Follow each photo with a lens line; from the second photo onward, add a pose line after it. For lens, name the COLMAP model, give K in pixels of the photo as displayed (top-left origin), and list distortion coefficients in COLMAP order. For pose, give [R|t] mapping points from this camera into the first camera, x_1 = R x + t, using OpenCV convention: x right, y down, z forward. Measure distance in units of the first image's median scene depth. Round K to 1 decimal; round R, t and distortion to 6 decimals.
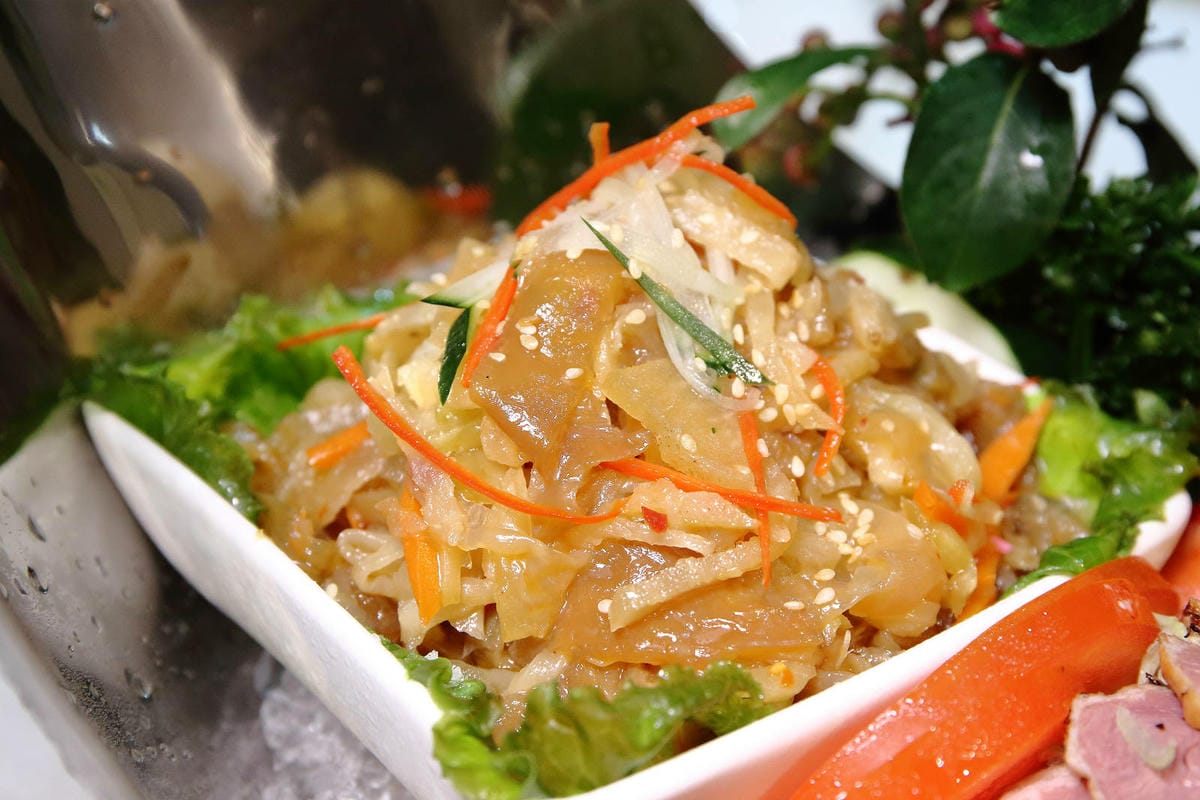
lens RADIAL K [[2046.1, 0, 600.0], [0, 2046.1, 400.0], [0, 0, 1]] dist [0.002464, -0.030901]
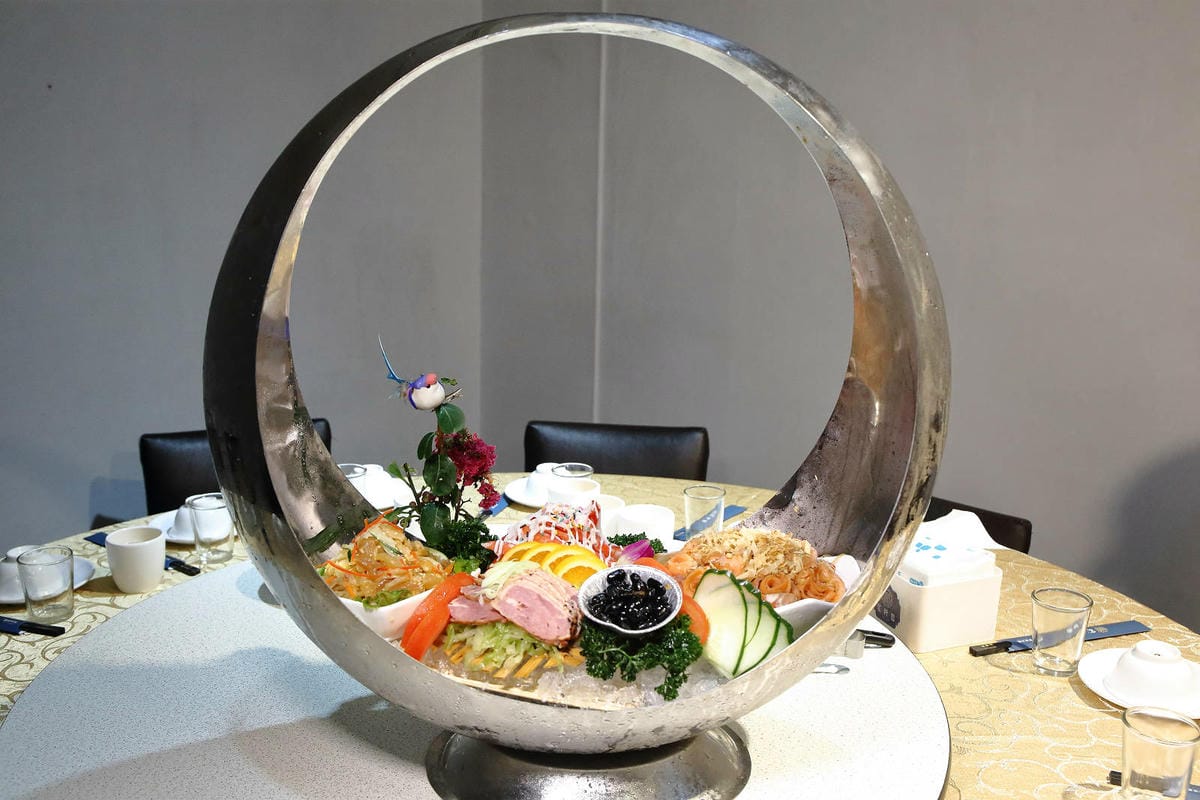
lens RADIAL K [[1226.4, 0, 600.0], [0, 1226.4, 400.0], [0, 0, 1]] dist [-0.059882, 0.000367]
pose [[0.941946, -0.108408, 0.317781, -0.448810], [0.219143, 0.915559, -0.337235, 0.883539], [-0.254388, 0.387297, 0.886165, -2.391249]]
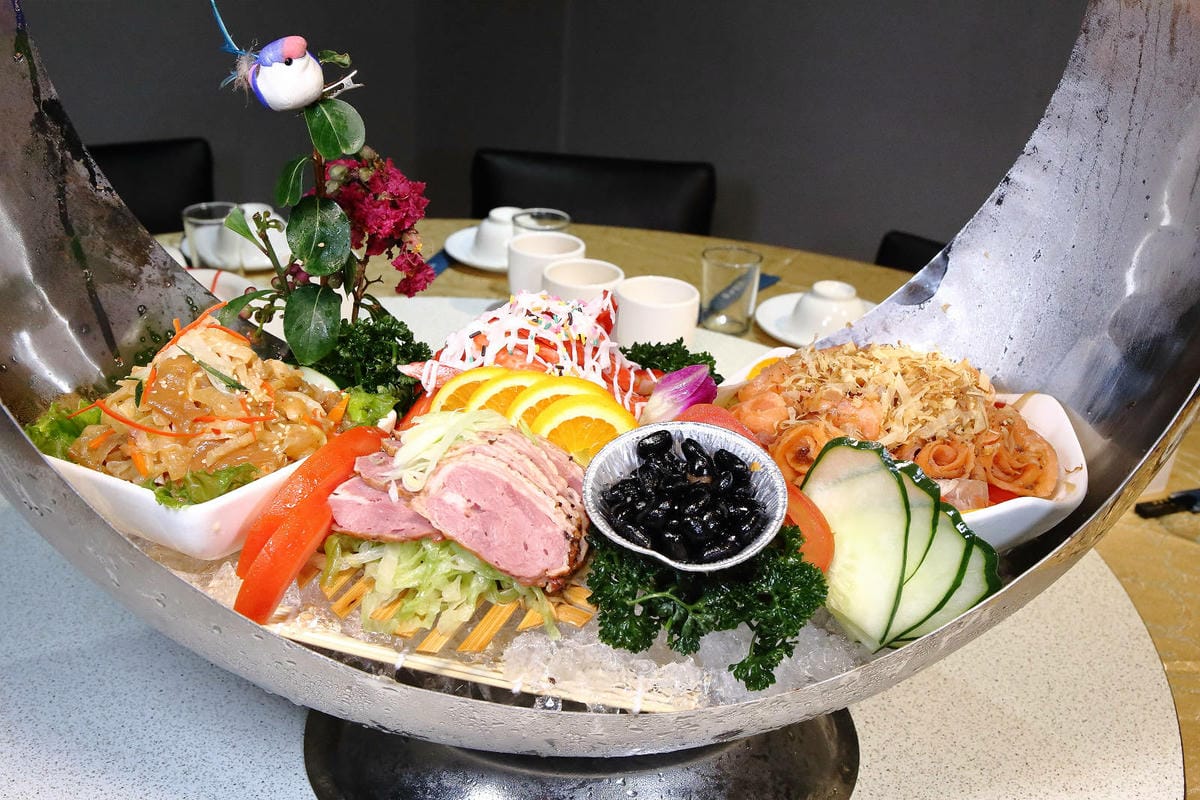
lens RADIAL K [[1253.1, 0, 600.0], [0, 1253.1, 400.0], [0, 0, 1]] dist [-0.014746, 0.002519]
pose [[0.930803, -0.155535, 0.330779, -0.048978], [0.208257, 0.969366, -0.130223, 0.360032], [-0.300392, 0.190099, 0.934680, -0.904442]]
